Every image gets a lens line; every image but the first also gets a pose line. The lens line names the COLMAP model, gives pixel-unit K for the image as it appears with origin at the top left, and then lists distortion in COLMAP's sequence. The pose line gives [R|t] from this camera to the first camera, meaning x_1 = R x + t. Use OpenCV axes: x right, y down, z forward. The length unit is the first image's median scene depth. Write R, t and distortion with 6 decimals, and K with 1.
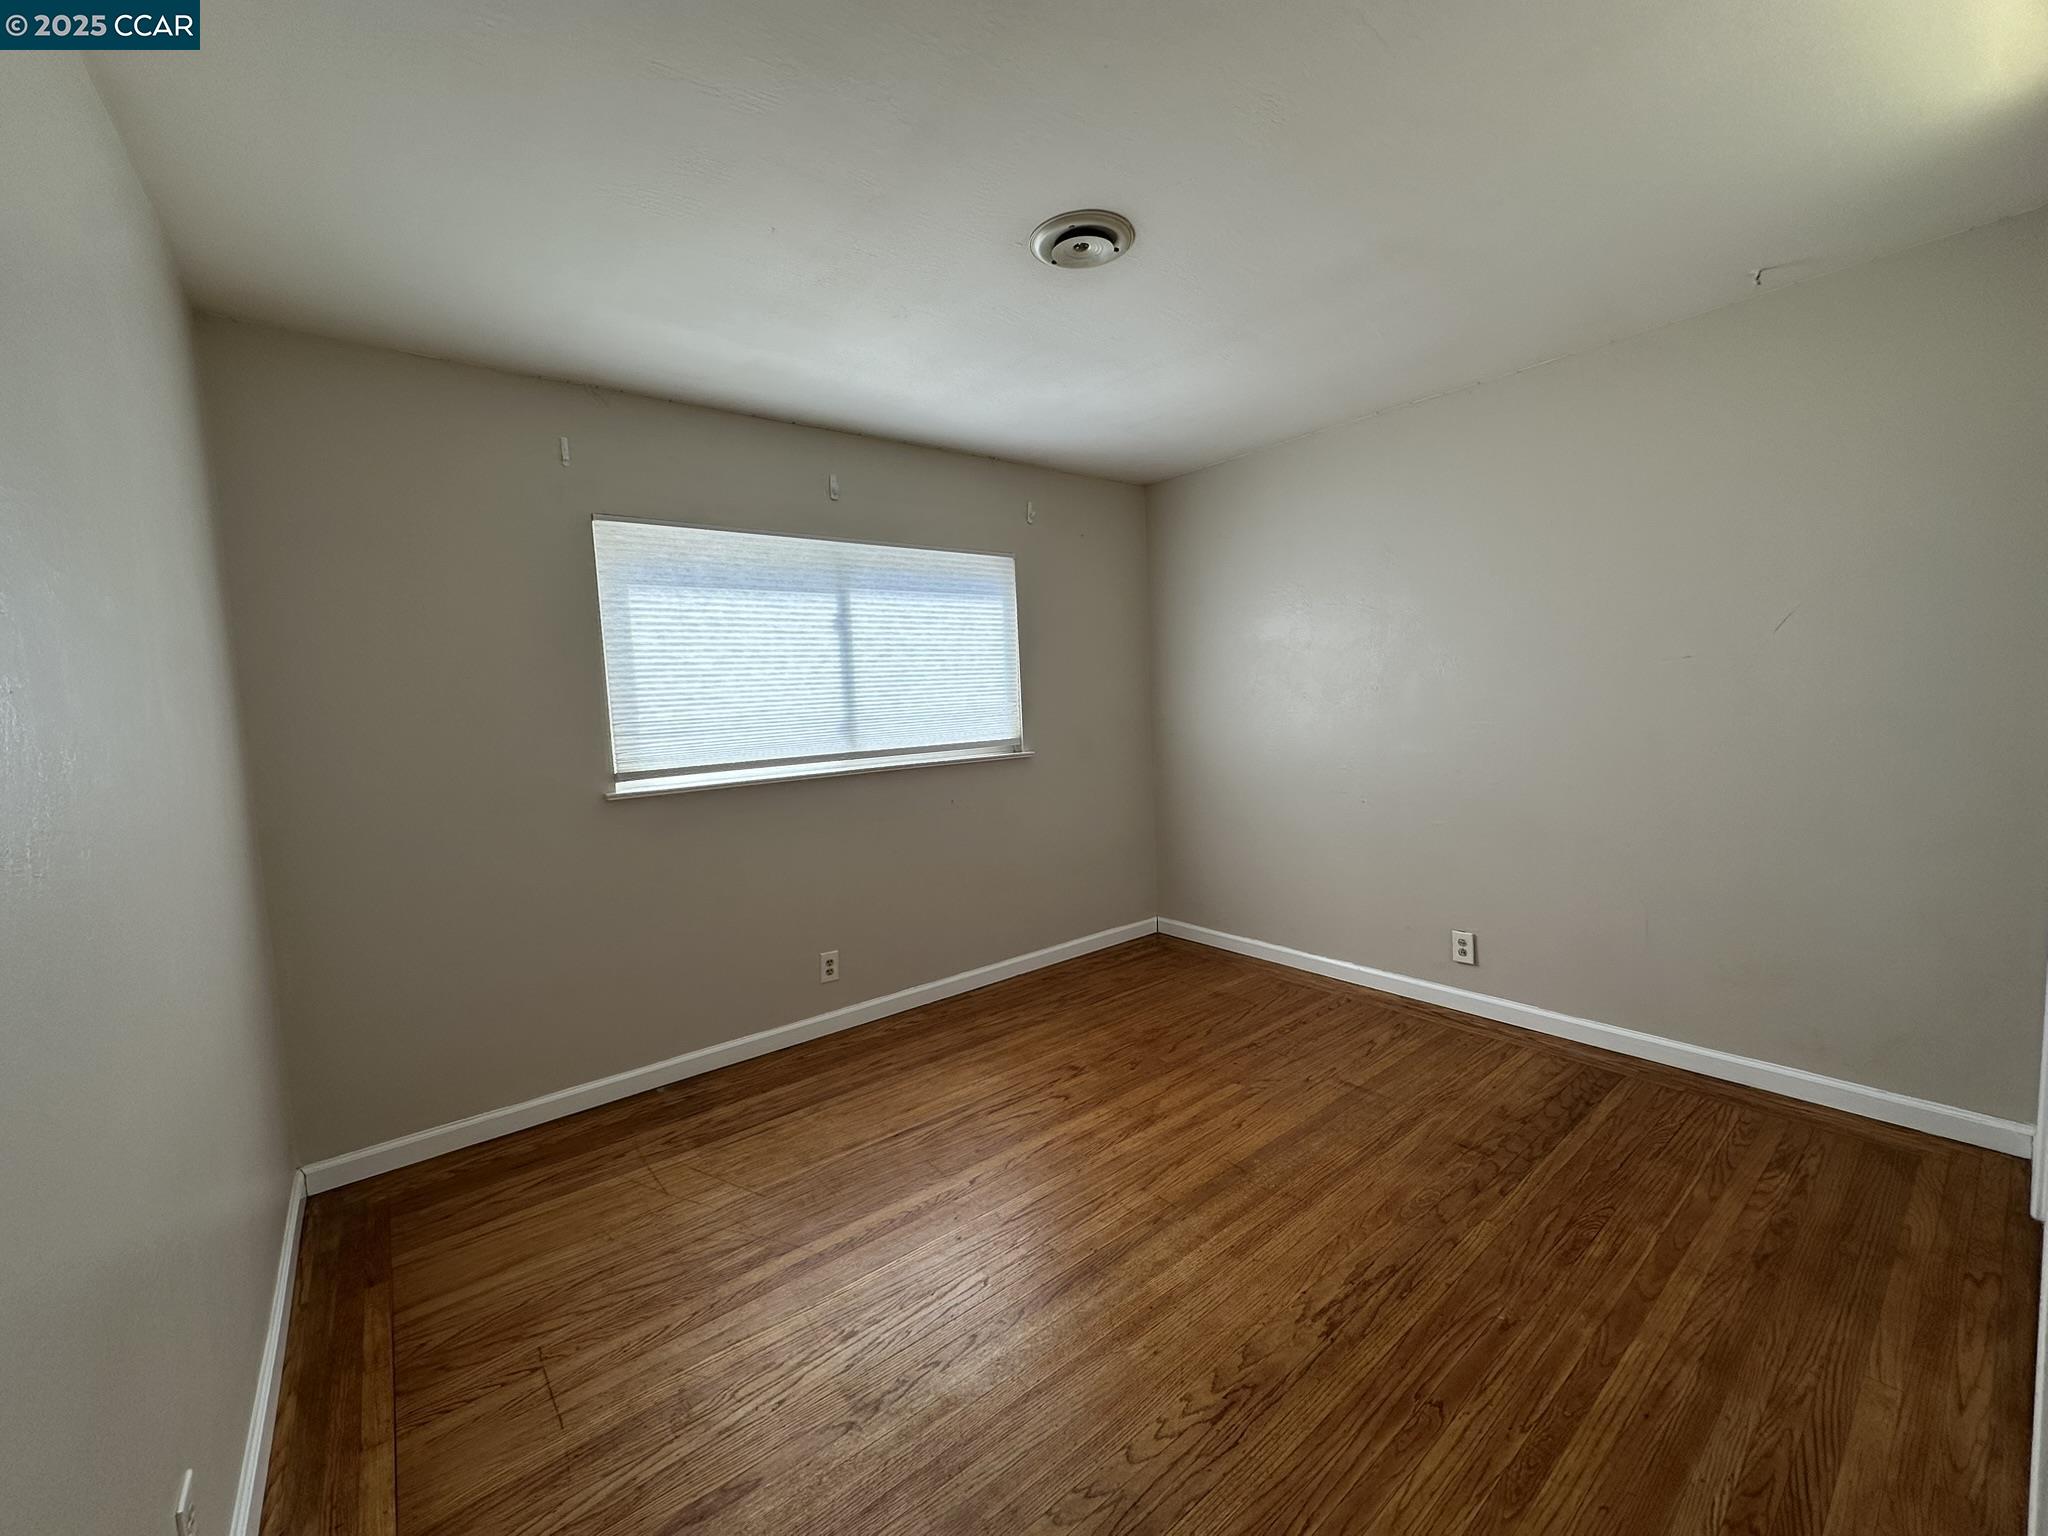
lens RADIAL K [[817.0, 0, 1030.1], [0, 817.0, 765.4], [0, 0, 1]] dist [-0.001422, 0.000835]
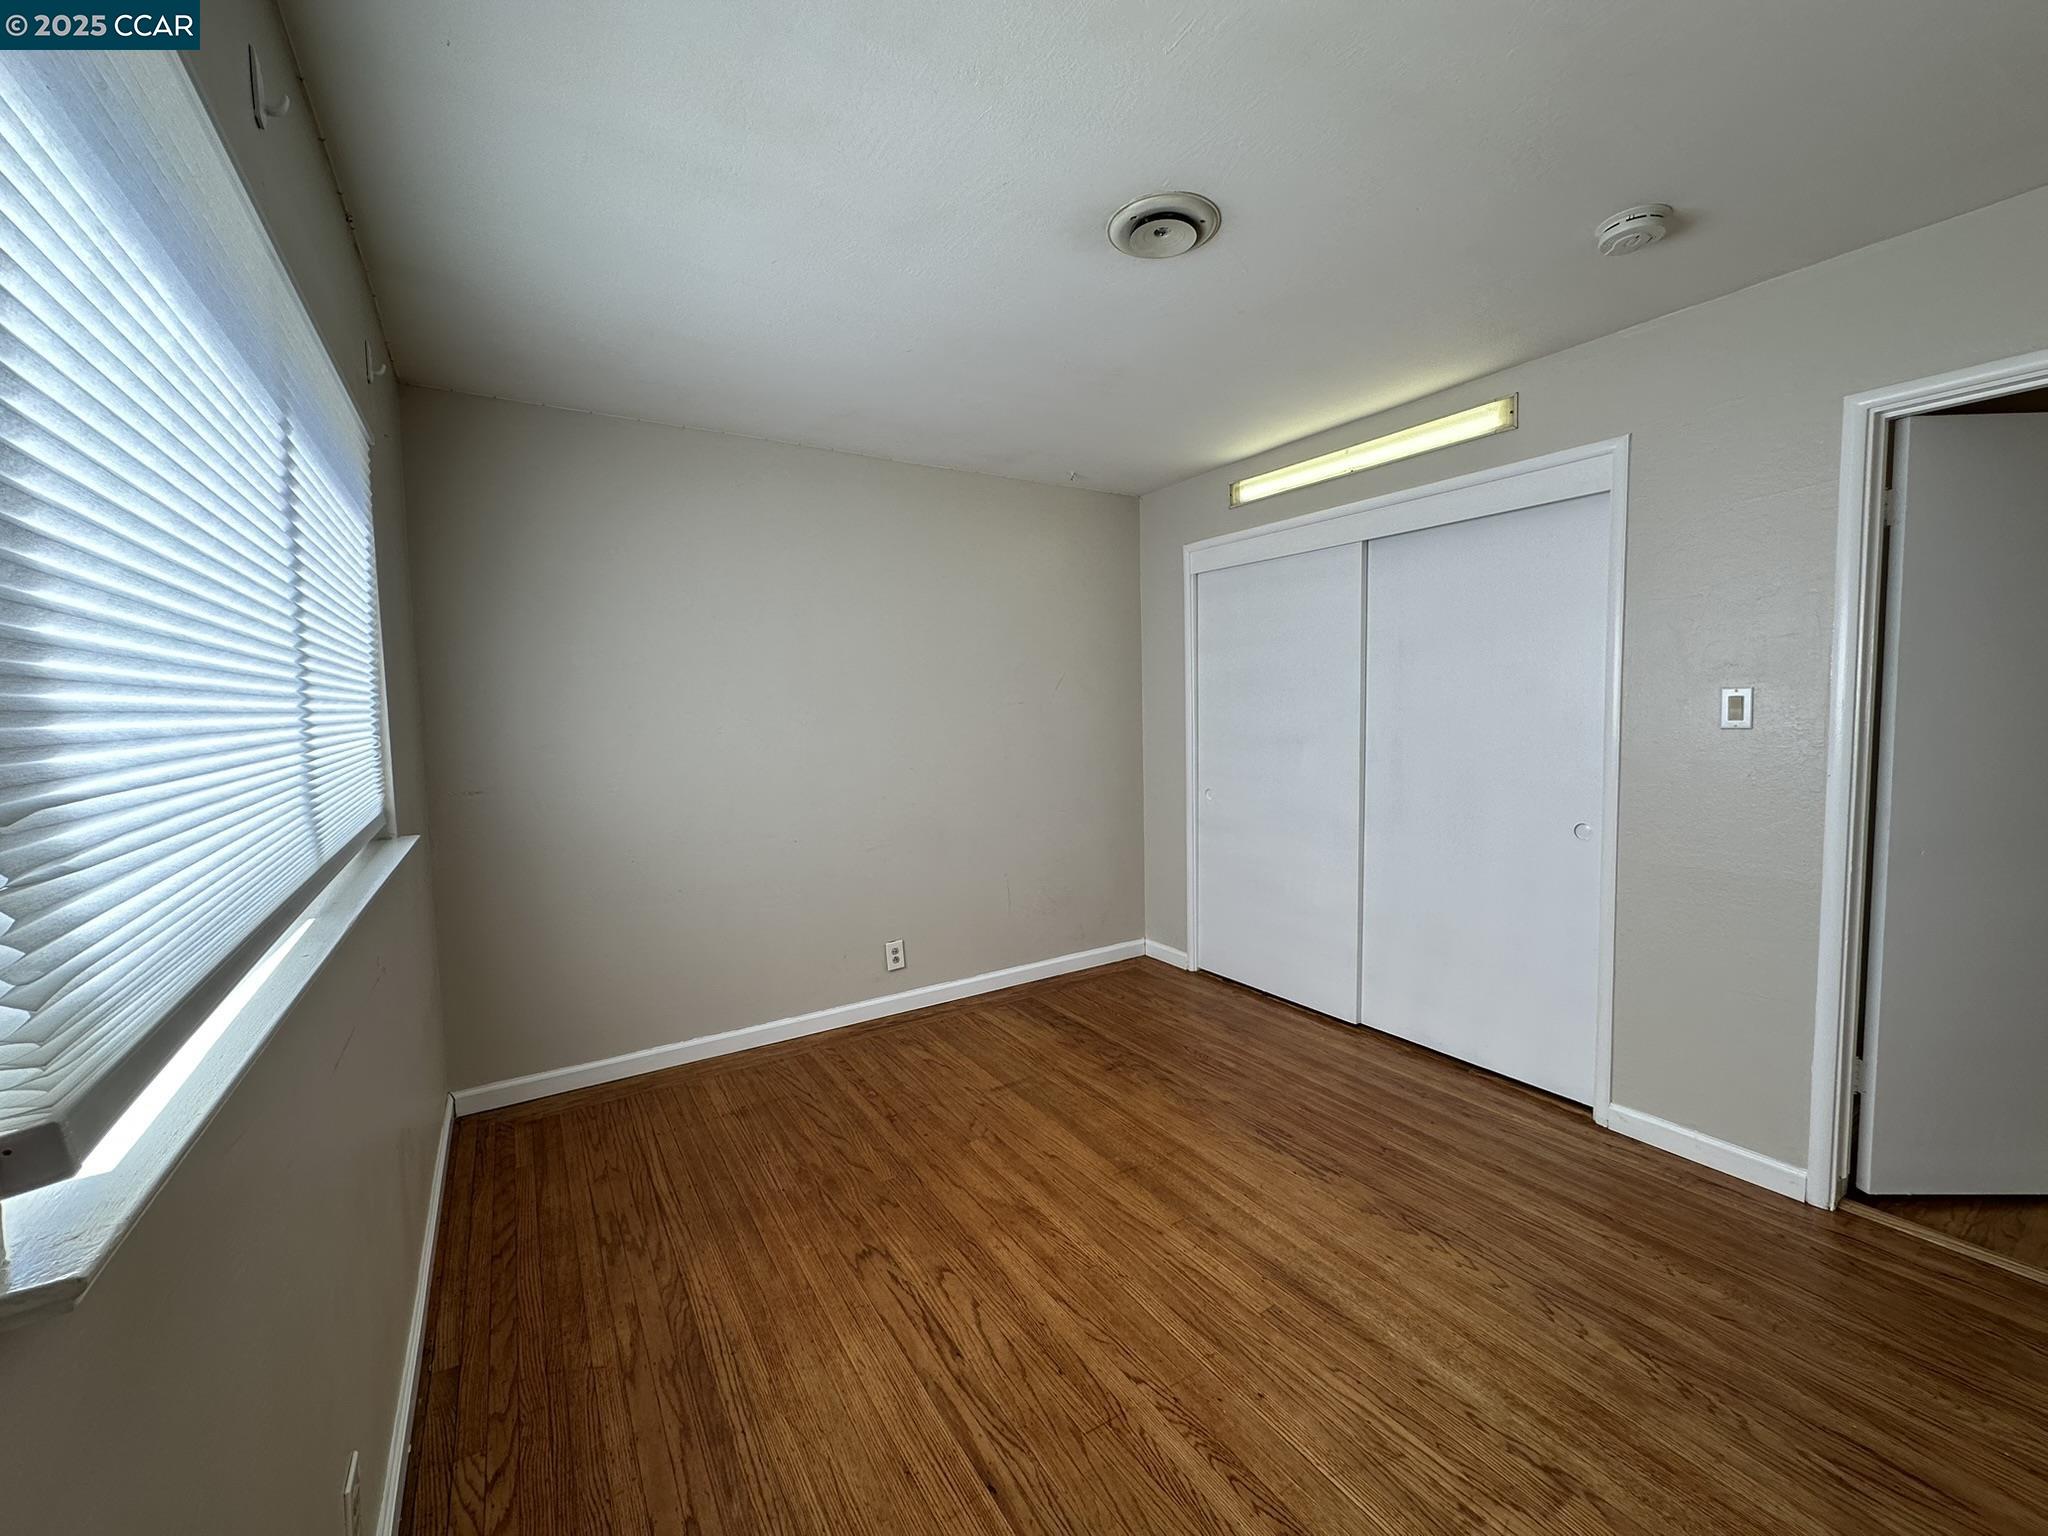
lens RADIAL K [[817.0, 0, 1030.1], [0, 817.0, 765.4], [0, 0, 1]] dist [-0.001422, 0.000835]
pose [[0.106881, -0.029414, 0.993837, -0.697817], [0.099020, 0.994908, 0.018796, -0.046718], [-0.989329, 0.096400, 0.109249, 0.861964]]
